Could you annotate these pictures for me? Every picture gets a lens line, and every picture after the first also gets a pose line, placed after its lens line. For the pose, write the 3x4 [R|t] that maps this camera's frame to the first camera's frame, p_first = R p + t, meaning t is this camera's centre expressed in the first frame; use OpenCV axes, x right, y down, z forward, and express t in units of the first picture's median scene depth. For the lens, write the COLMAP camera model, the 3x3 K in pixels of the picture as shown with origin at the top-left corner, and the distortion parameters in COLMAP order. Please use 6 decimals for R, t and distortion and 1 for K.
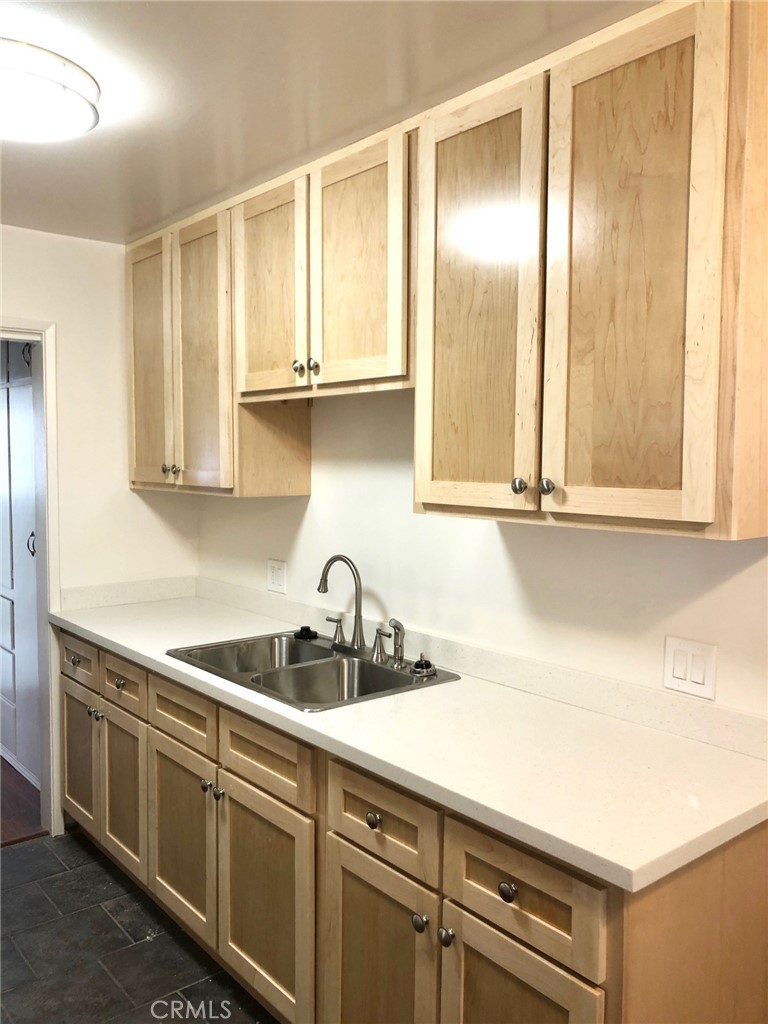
lens RADIAL K [[828.3, 0, 382.6], [0, 828.3, 515.0], [0, 0, 1]] dist [0.013293, 0.001327]
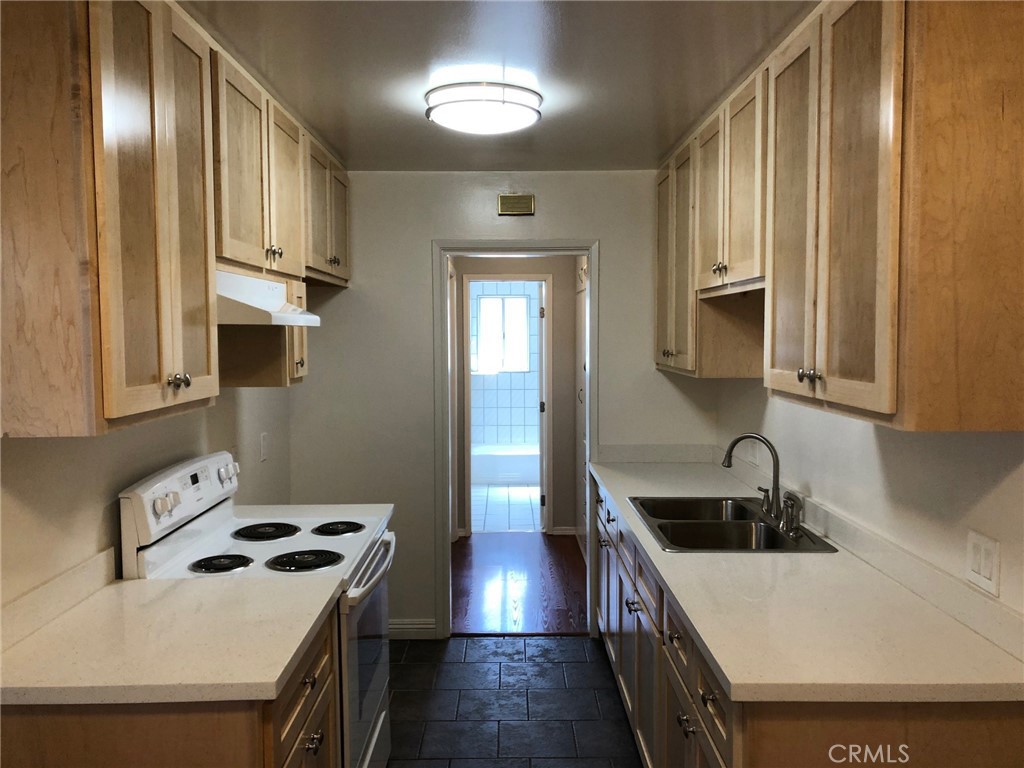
lens RADIAL K [[828.3, 0, 509.0], [0, 828.3, 380.9], [0, 0, 1]] dist [0.013293, 0.001327]
pose [[0.772853, 0.027162, -0.634004, 0.414979], [-0.034525, 0.999404, 0.000731, -0.010124], [0.633646, 0.021324, 0.773330, -0.099868]]
